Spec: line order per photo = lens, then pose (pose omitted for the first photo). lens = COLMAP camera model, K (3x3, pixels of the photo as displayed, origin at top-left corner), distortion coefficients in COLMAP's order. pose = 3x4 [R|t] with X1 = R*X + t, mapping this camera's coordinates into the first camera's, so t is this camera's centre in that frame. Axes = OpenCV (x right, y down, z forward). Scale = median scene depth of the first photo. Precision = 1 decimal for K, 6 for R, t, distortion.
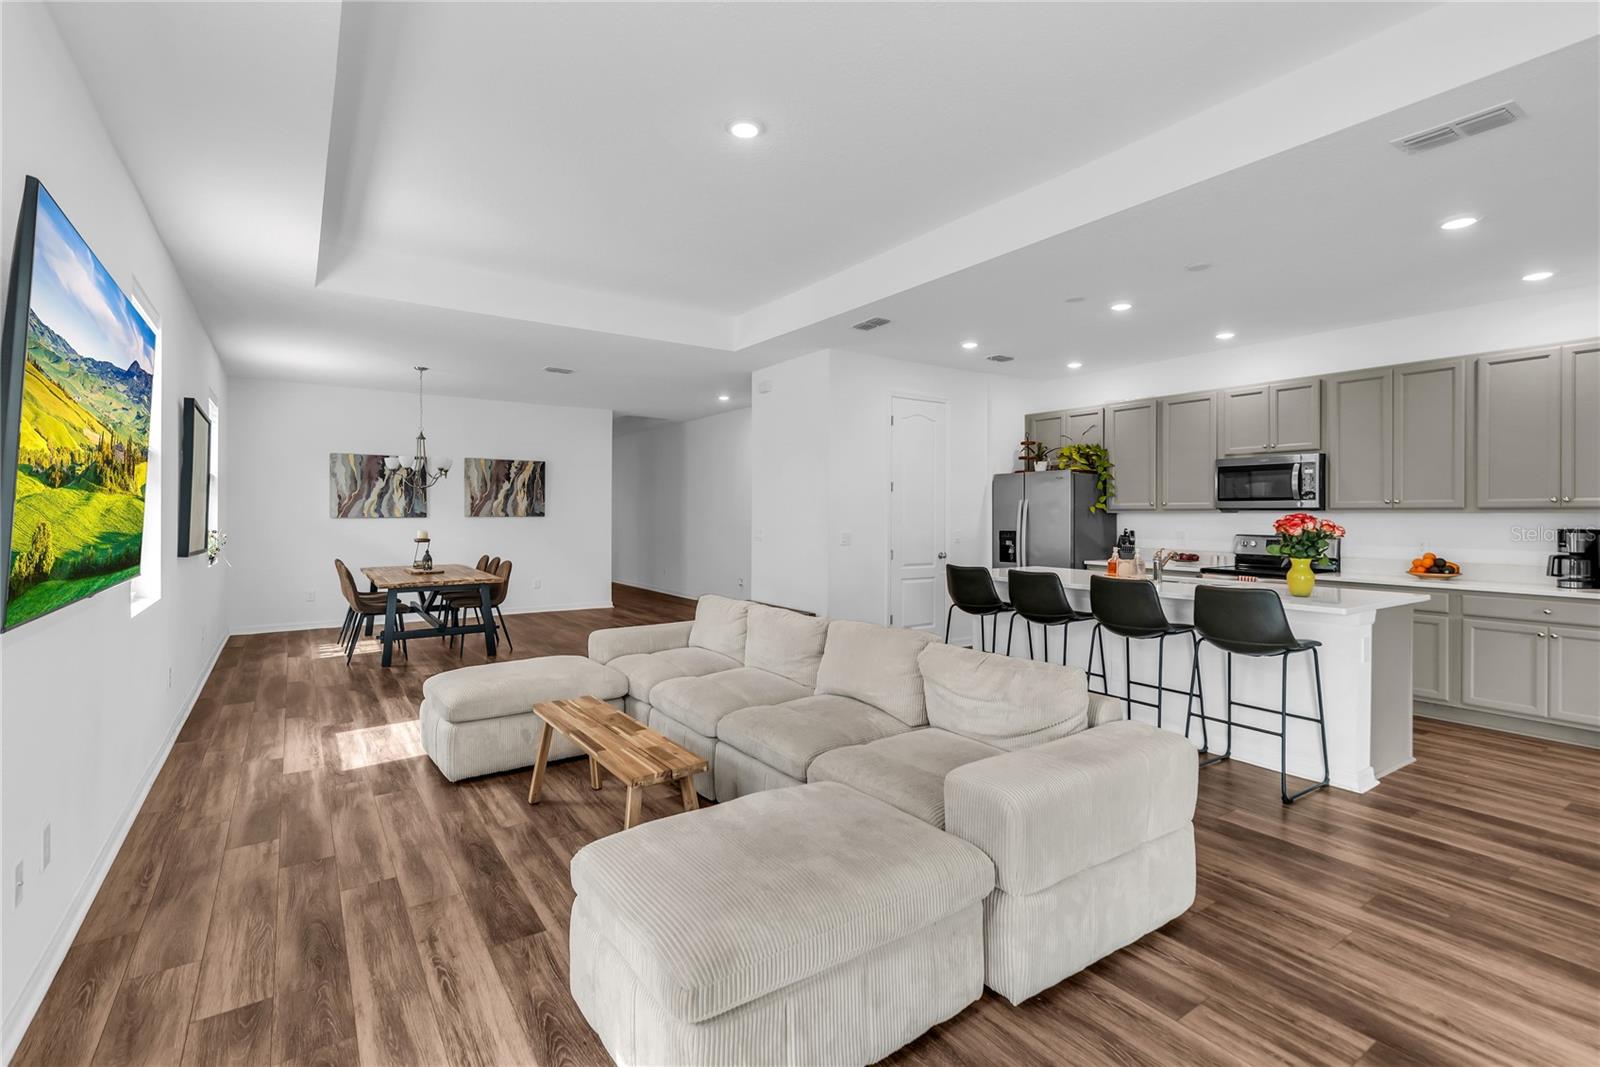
lens RADIAL K [[735.1, 0, 795.4], [0, 735.1, 513.5], [0, 0, 1]] dist [0.004460, 0.000448]
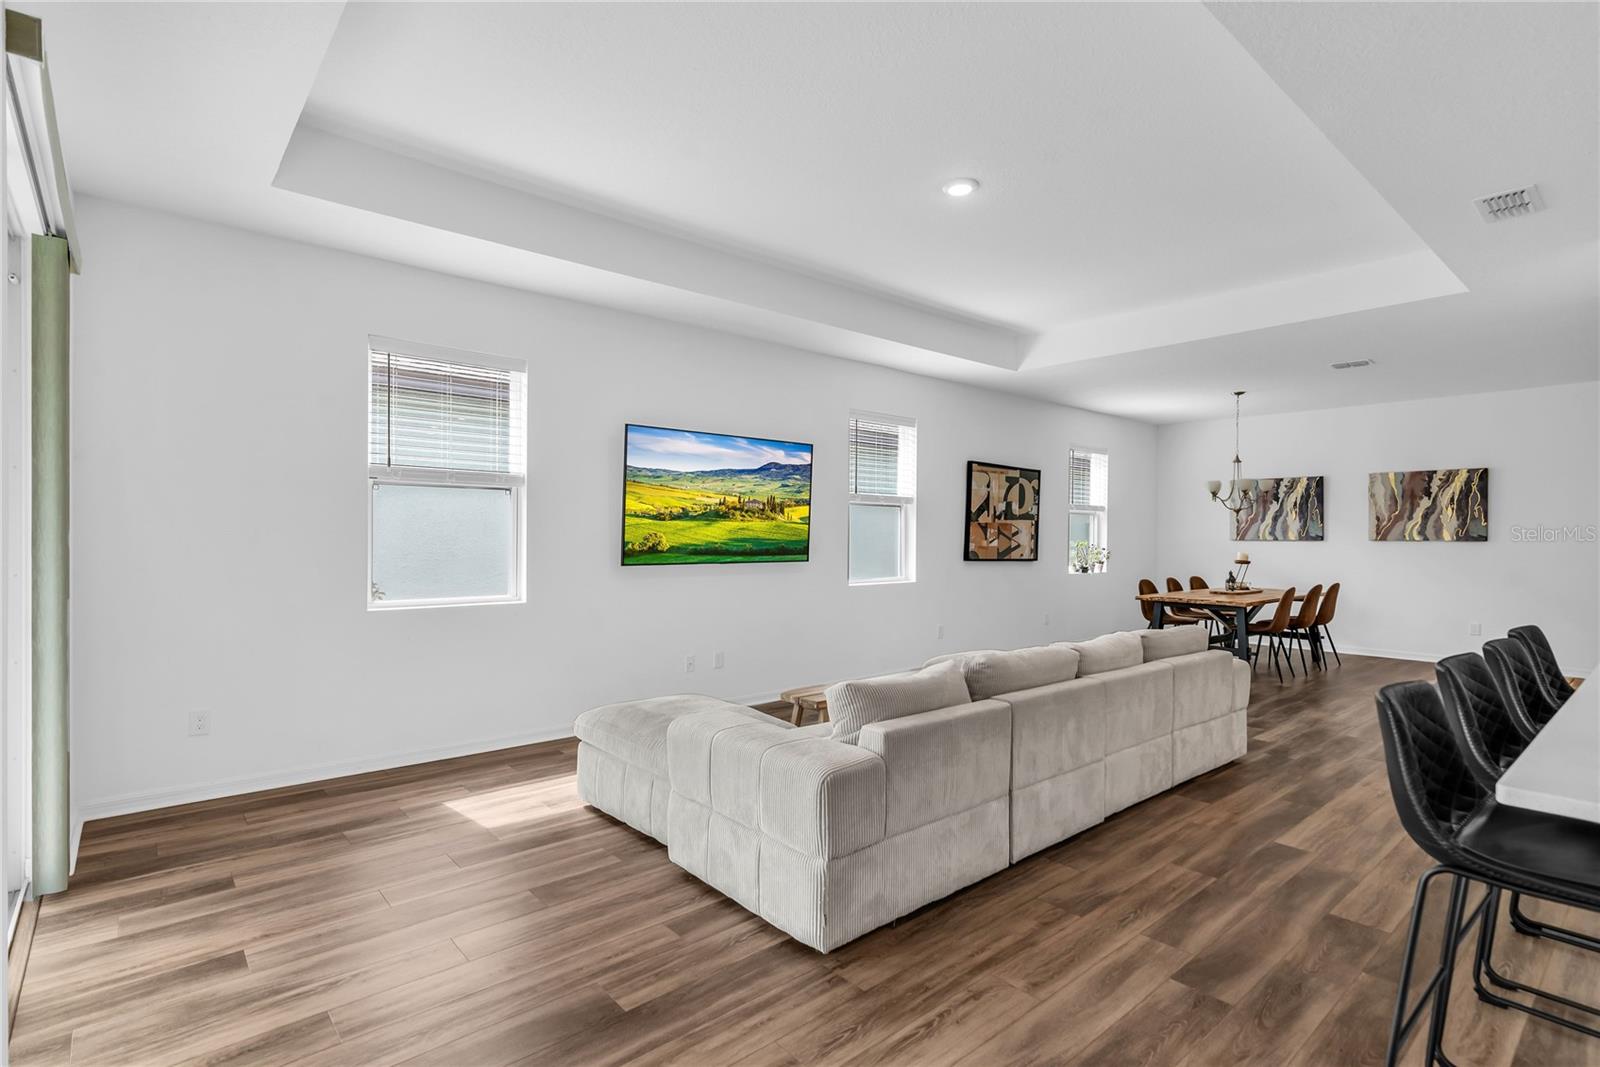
lens RADIAL K [[773.4, 0, 822.8], [0, 773.4, 539.4], [0, 0, 1]] dist [0.028434, -0.000589]
pose [[0.132607, 0.004366, -0.991159, 0.551853], [-0.004936, 0.999981, 0.003745, 0.004226], [0.991156, 0.004396, 0.132626, 0.318592]]
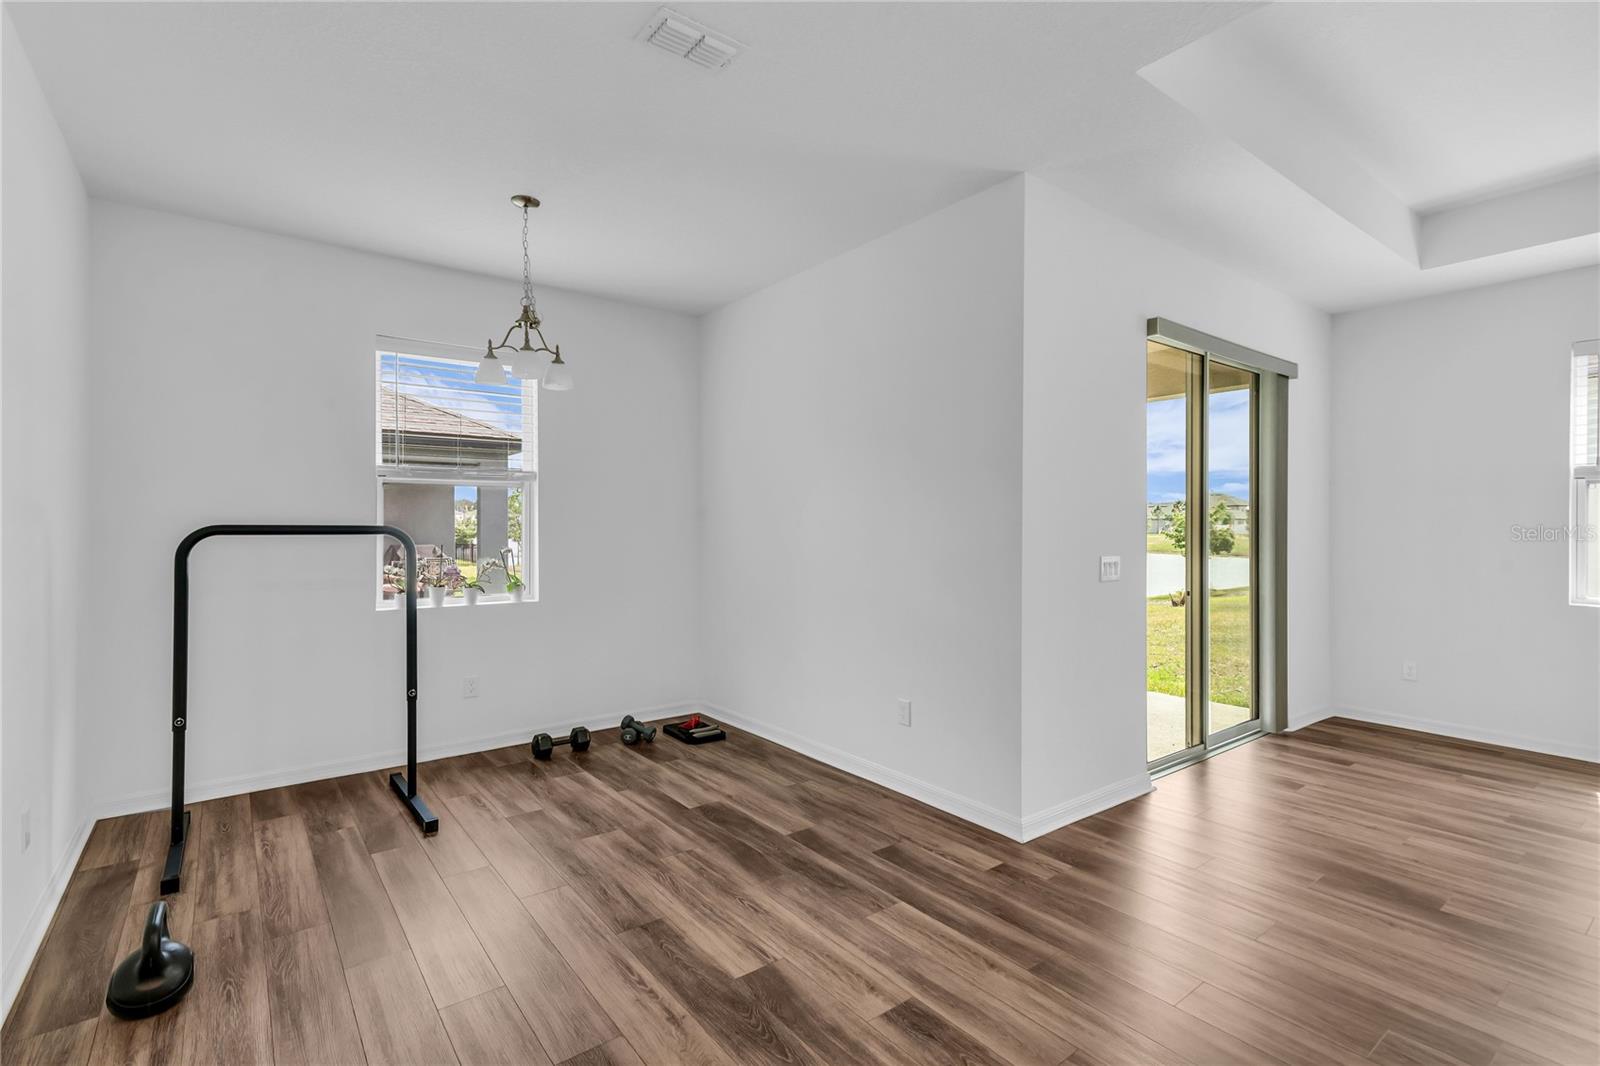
lens RADIAL K [[745.7, 0, 800.0], [0, 745.7, 533.0], [0, 0, 1]] dist [0.009021, 0.000106]
pose [[-0.998116, -0.004371, -0.061204, 0.579315], [-0.004955, 0.999944, 0.009395, 0.003465], [0.061159, 0.009681, -0.998081, 0.651405]]
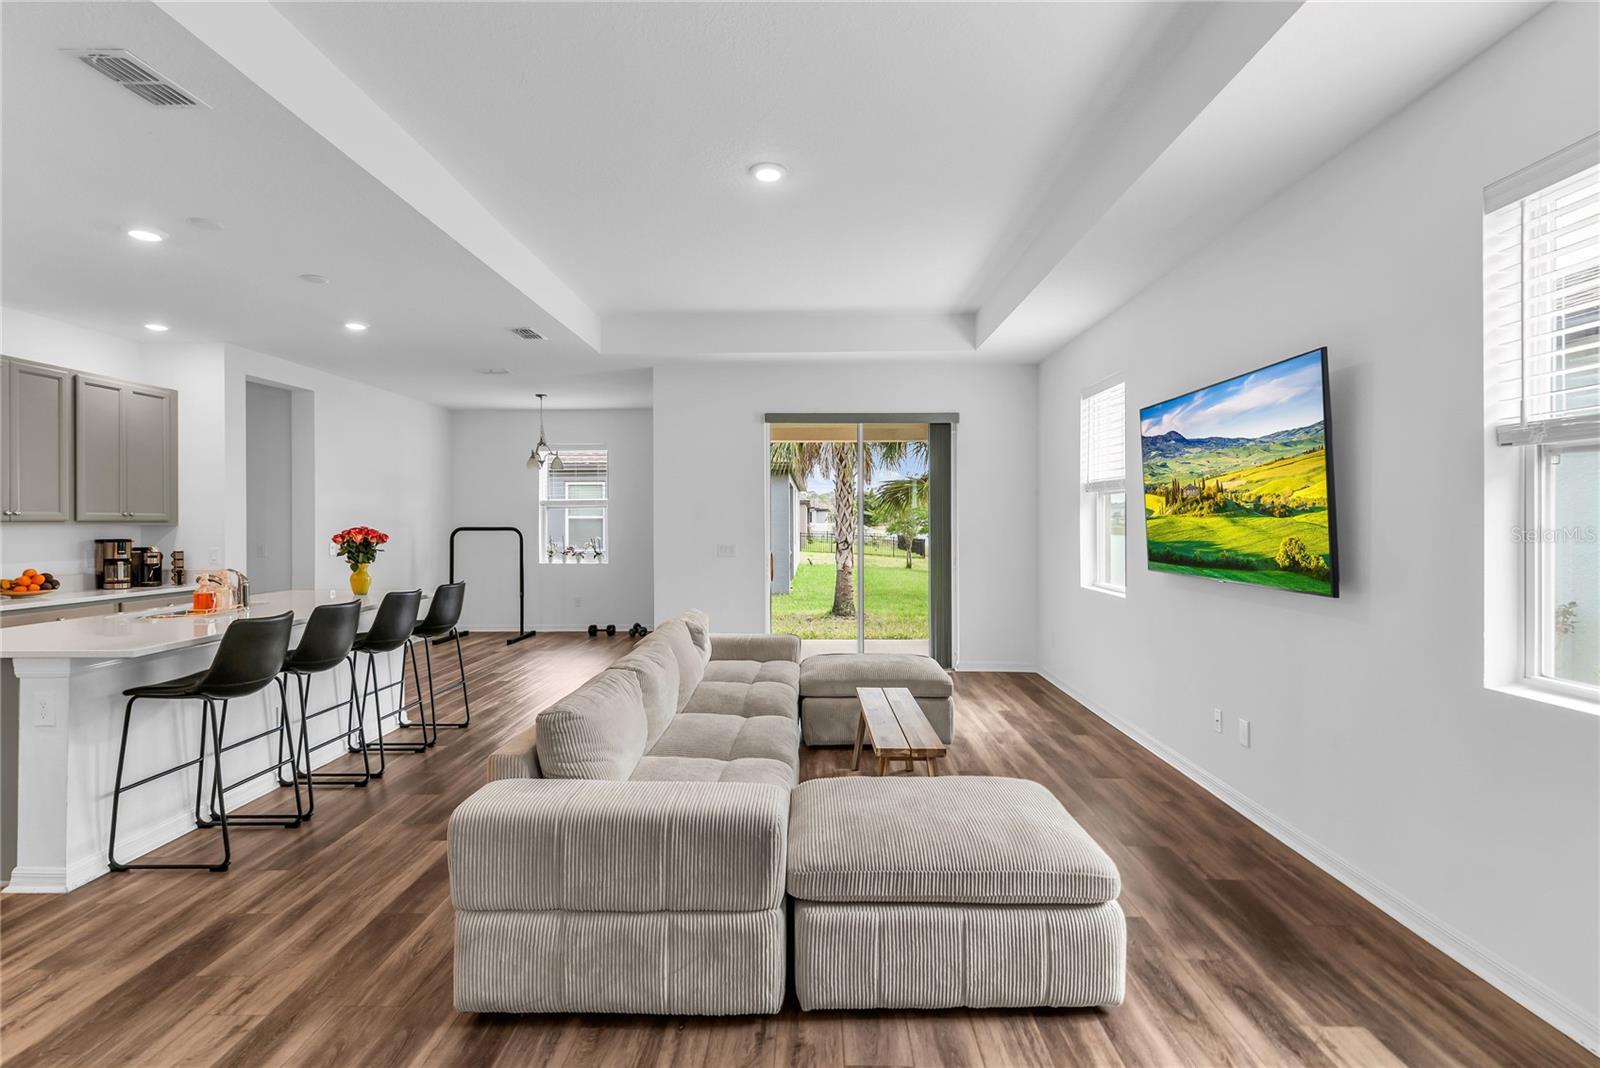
lens RADIAL K [[793.3, 0, 799.6], [0, 793.3, 522.2], [0, 0, 1]] dist [0.009567, -0.000750]
pose [[-0.817394, -0.003383, 0.576070, -0.393482], [-0.002972, 0.999994, 0.001655, -0.007757], [-0.576072, -0.000359, -0.817399, 0.974068]]
